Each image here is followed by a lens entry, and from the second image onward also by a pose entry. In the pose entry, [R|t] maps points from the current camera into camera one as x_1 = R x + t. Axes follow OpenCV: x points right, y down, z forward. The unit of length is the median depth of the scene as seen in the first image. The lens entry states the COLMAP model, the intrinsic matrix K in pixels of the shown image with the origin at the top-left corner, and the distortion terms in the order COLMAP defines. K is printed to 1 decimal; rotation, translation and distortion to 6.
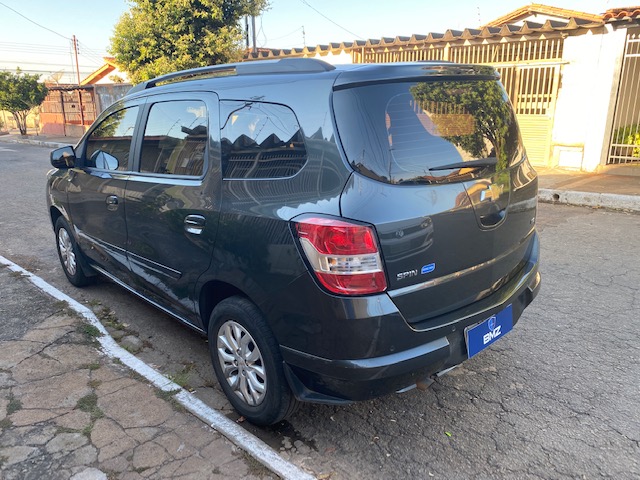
lens RADIAL K [[497.9, 0, 327.6], [0, 497.9, 237.8], [0, 0, 1]] dist [0.003709, 0.008930]
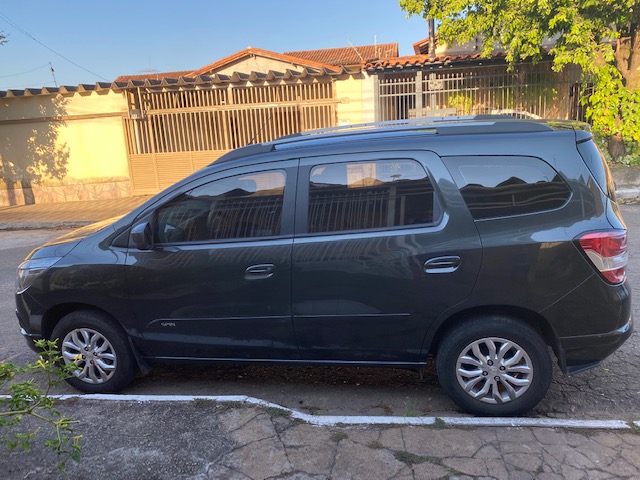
lens RADIAL K [[496.7, 0, 320.0], [0, 496.7, 240.0], [0, 0, 1]] dist [0.039601, -0.037355]
pose [[0.810464, -0.174066, 0.559328, -0.293122], [0.204355, 0.978860, 0.008517, -0.039405], [-0.548987, 0.107398, 0.828902, 0.052958]]
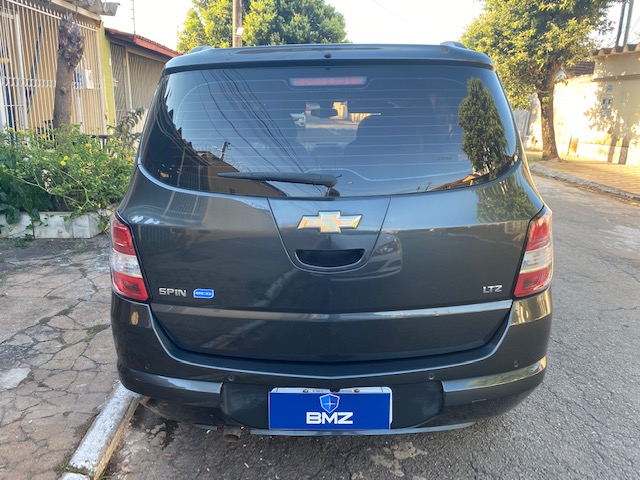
lens RADIAL K [[496.7, 0, 320.0], [0, 496.7, 240.0], [0, 0, 1]] dist [0.039601, -0.037355]
pose [[0.718392, 0.209223, -0.663430, 0.189128], [-0.209091, 0.974542, 0.080924, -0.029110], [0.663471, 0.080582, 0.743850, 0.107551]]
